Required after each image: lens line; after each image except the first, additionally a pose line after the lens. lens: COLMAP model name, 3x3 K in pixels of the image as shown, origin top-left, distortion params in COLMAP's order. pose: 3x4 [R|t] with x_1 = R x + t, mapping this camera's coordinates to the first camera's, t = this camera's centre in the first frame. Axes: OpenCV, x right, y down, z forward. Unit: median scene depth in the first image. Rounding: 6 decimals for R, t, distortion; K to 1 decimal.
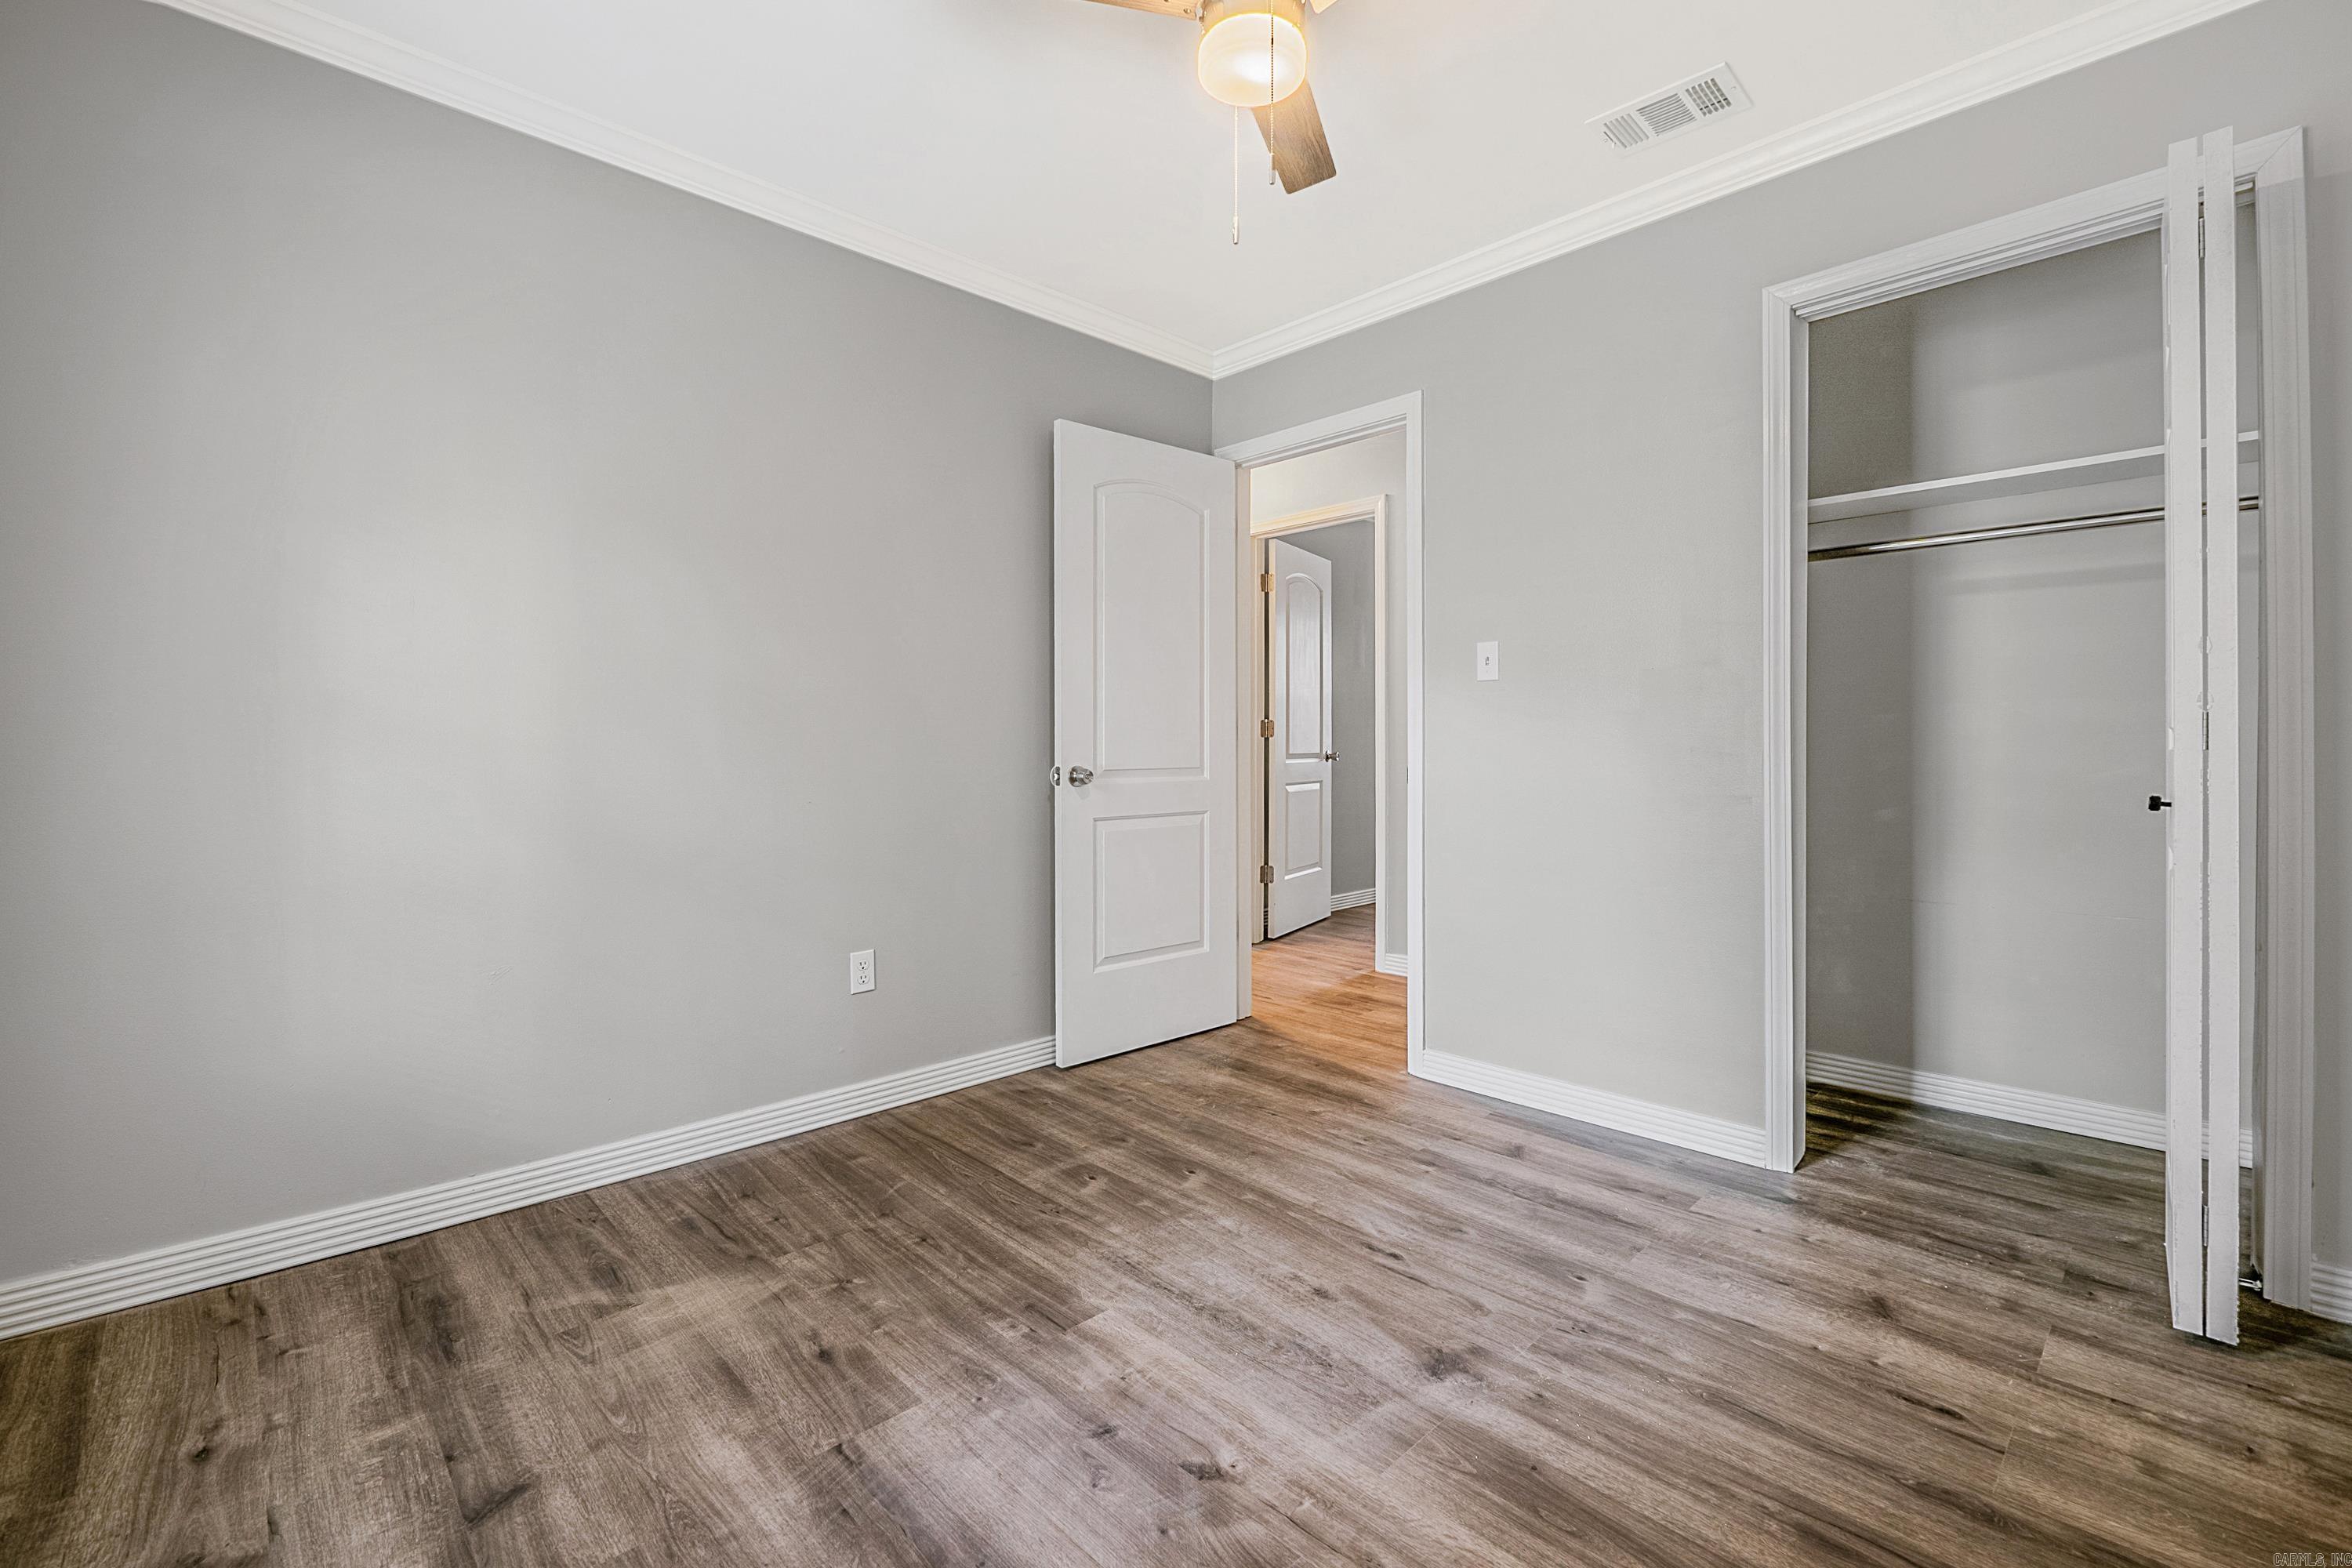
lens RADIAL K [[993.5, 0, 1184.5], [0, 993.5, 747.4], [0, 0, 1]] dist [-0.008280, -0.000370]
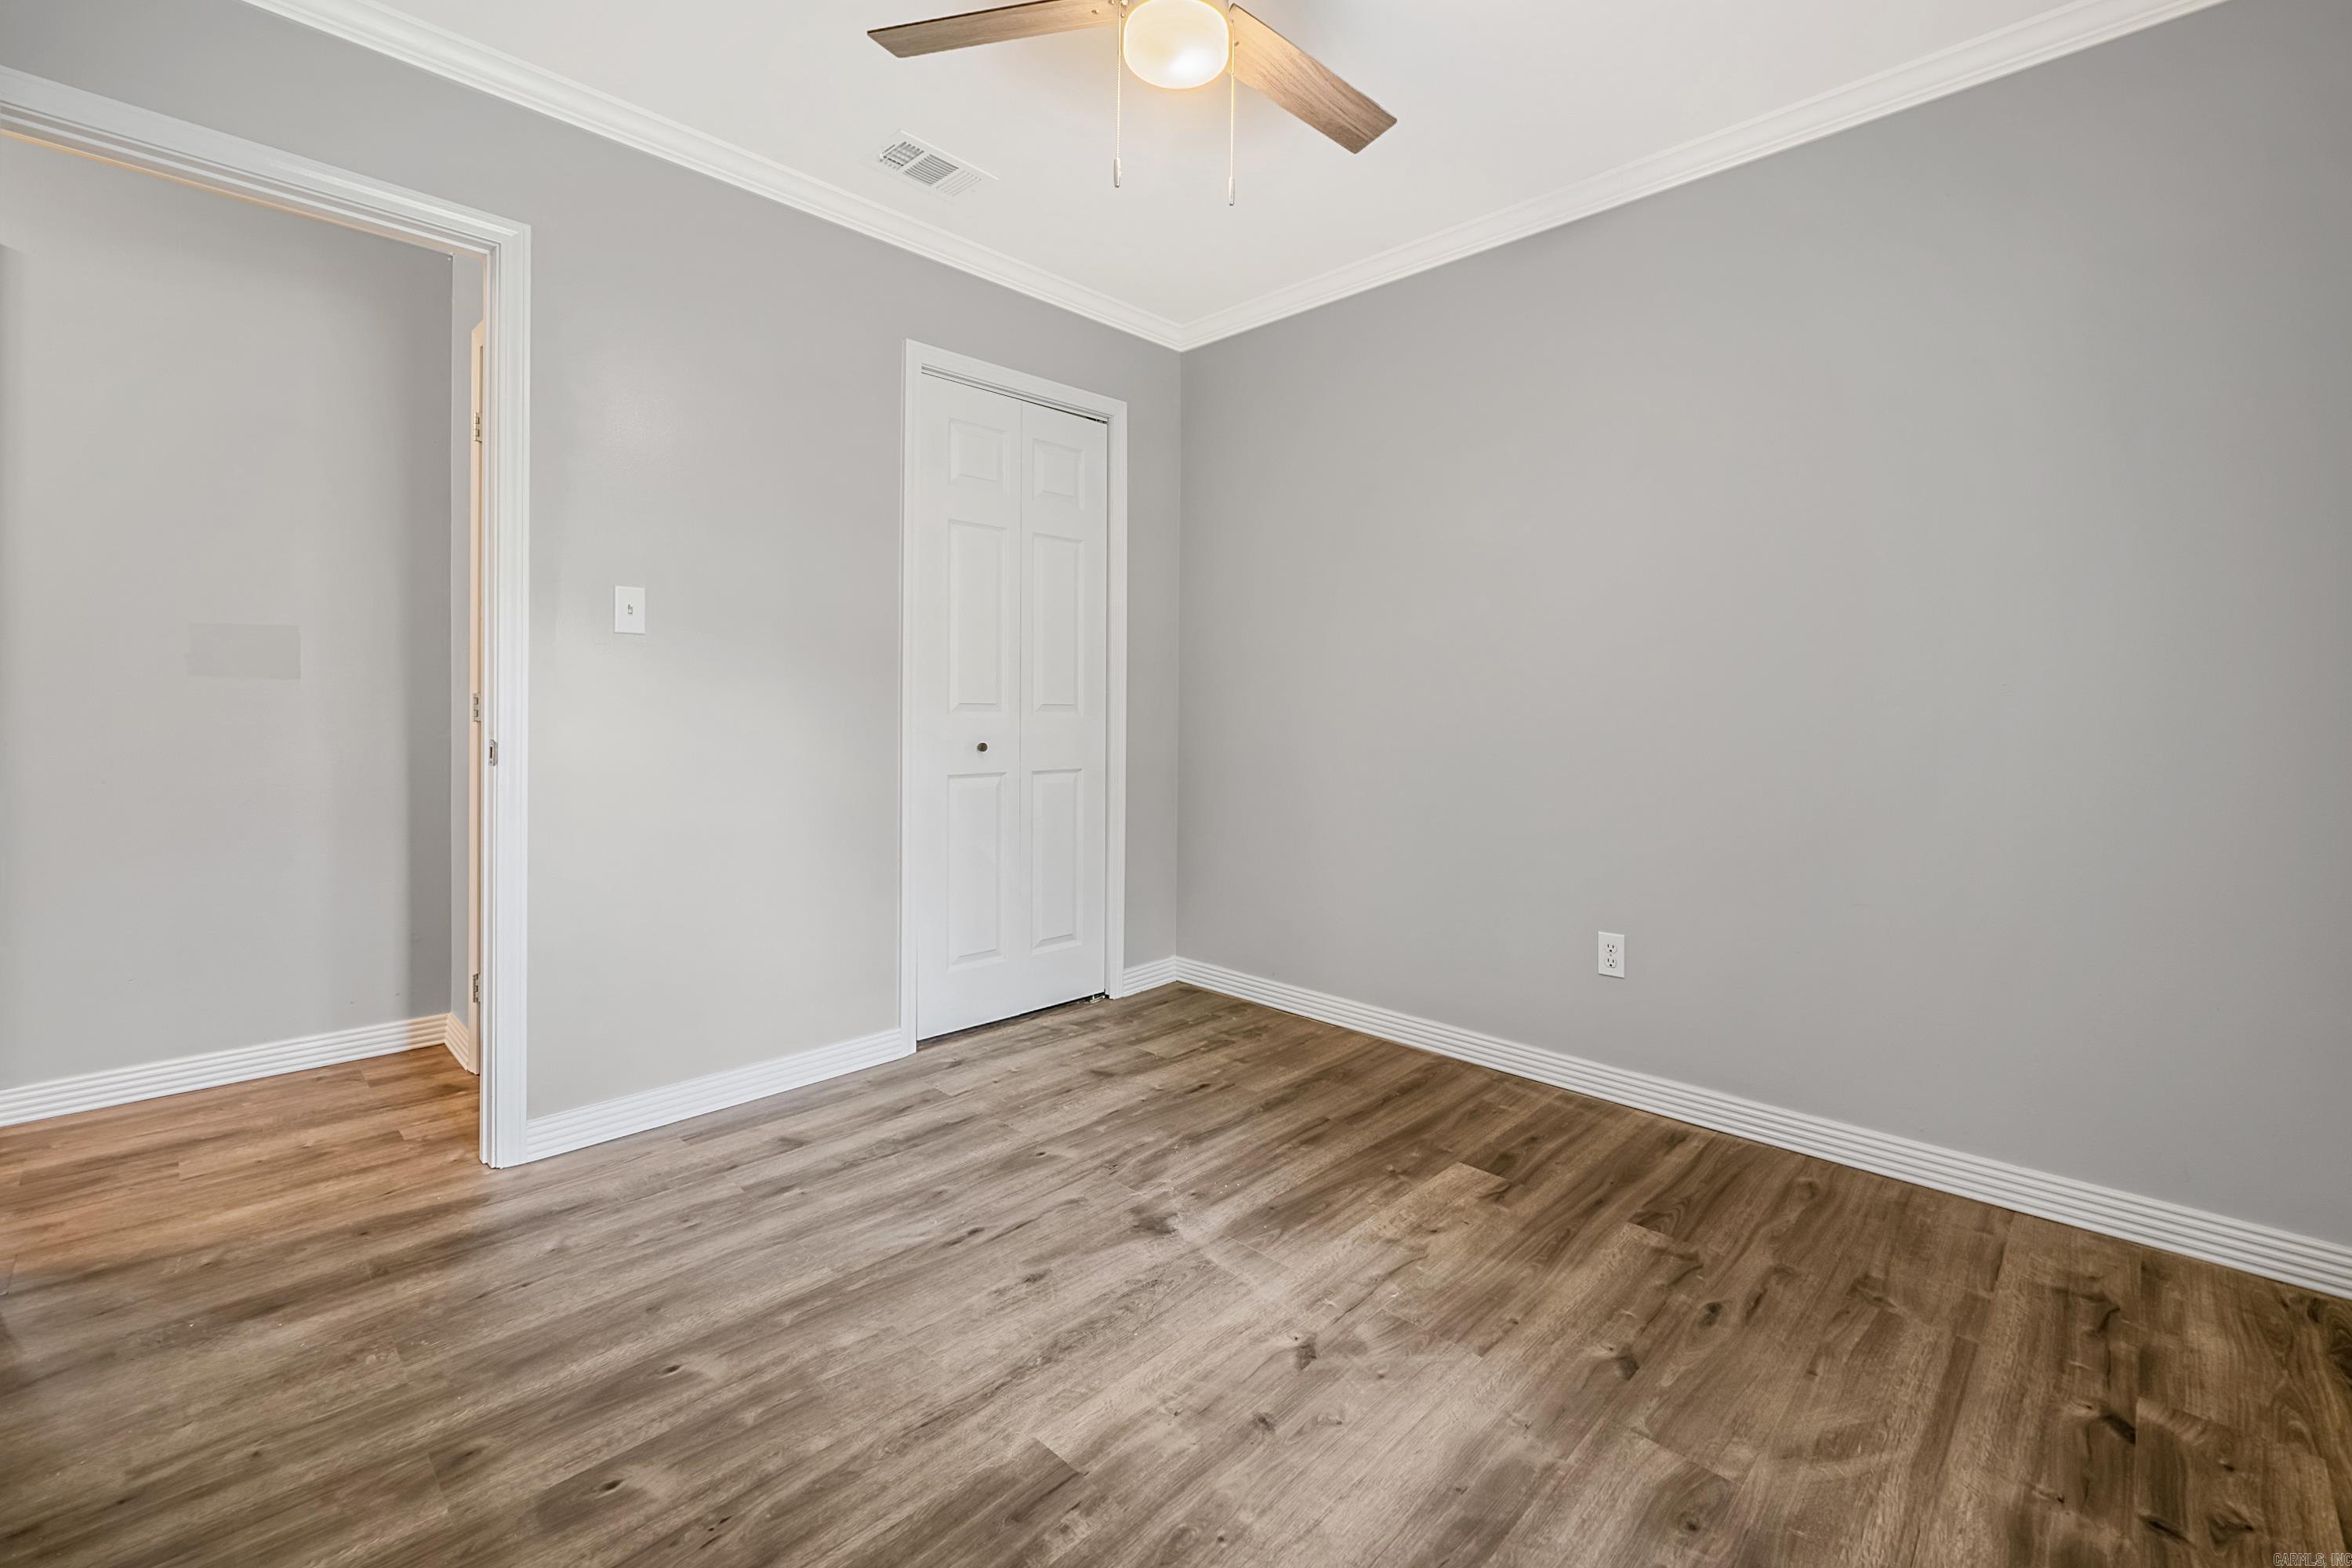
lens RADIAL K [[992.0, 0, 1181.9], [0, 992.0, 713.5], [0, 0, 1]] dist [-0.008094, -0.000218]
pose [[-0.026375, 0.000138, 0.999652, -0.751439], [-0.002599, 0.999997, -0.000207, -0.001889], [-0.999649, -0.002604, -0.026375, 0.794947]]
